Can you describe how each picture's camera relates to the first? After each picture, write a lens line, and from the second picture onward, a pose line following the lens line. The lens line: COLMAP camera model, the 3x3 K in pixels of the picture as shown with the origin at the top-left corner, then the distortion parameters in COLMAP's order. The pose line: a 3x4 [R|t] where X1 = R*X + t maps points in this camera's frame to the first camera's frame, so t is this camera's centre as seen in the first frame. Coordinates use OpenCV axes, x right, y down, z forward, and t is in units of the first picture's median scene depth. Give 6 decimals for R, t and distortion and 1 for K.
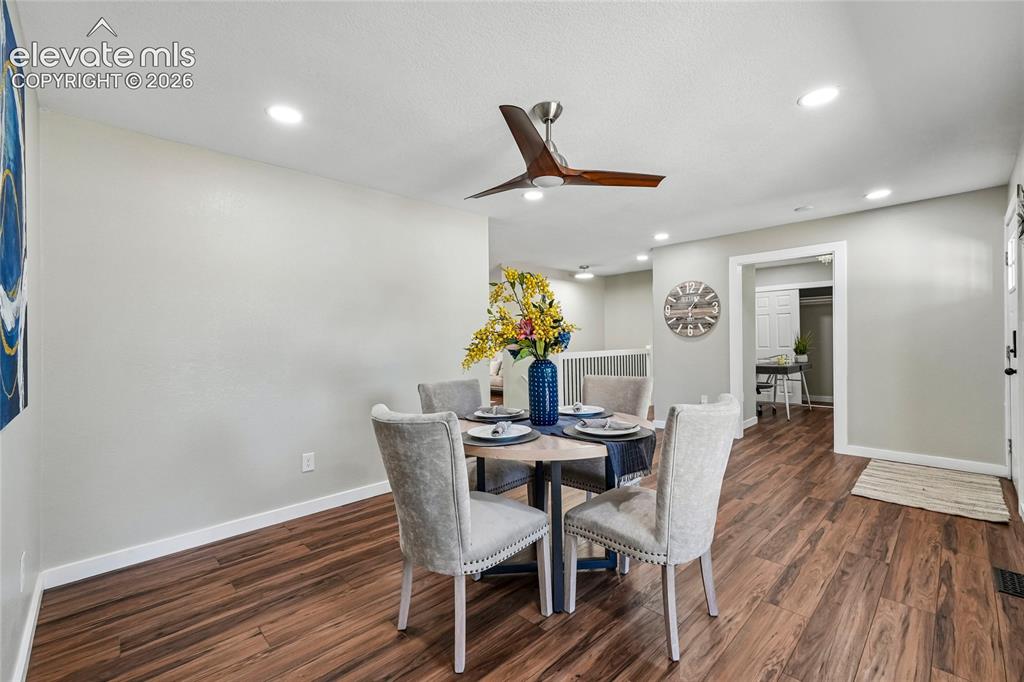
lens RADIAL K [[434.3, 0, 514.6], [0, 434.3, 339.3], [0, 0, 1]] dist [-0.003100, 0.000730]
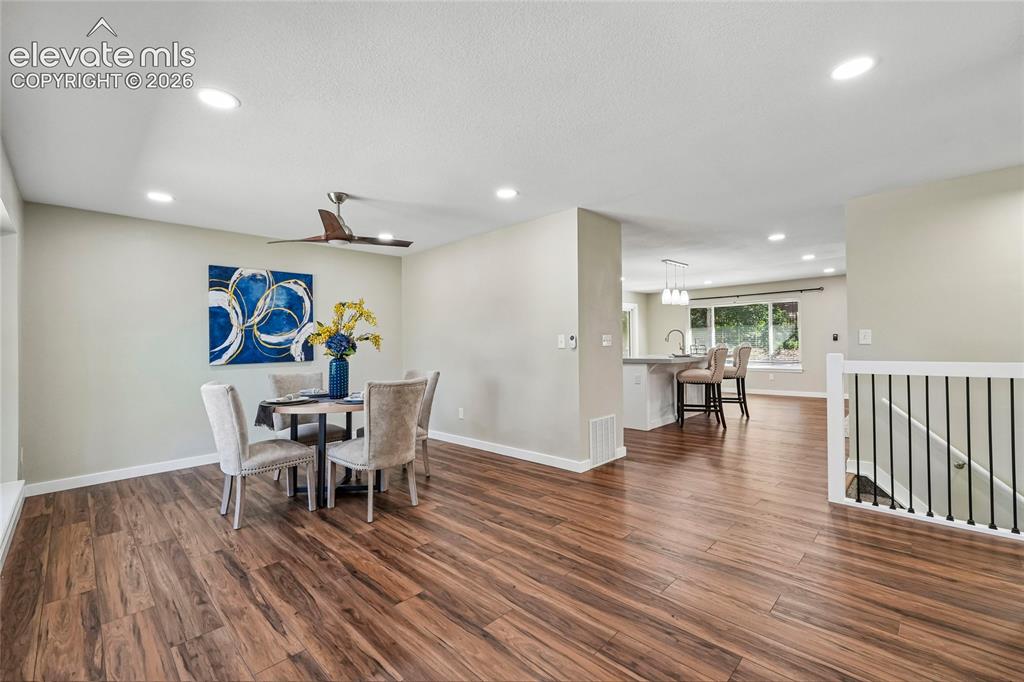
lens RADIAL K [[434.3, 0, 514.6], [0, 434.3, 339.3], [0, 0, 1]] dist [-0.003100, 0.000730]
pose [[0.025116, 0.008284, -0.999650, 1.451234], [0.020271, 0.999756, 0.008794, -0.014086], [0.999479, -0.020485, 0.024942, 1.415916]]
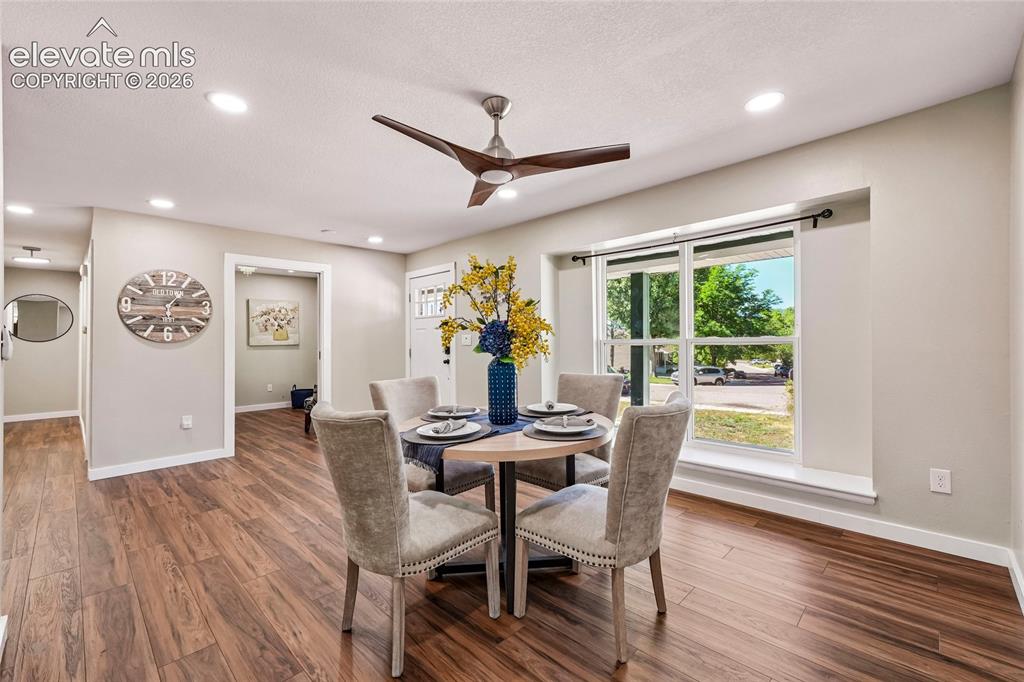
lens RADIAL K [[434.3, 0, 514.6], [0, 434.3, 339.3], [0, 0, 1]] dist [-0.003100, 0.000730]
pose [[-0.025177, 0.025776, 0.999351, -0.798479], [0.005756, 0.999655, -0.025639, 0.024944], [-0.999666, 0.005107, -0.025316, 0.883546]]
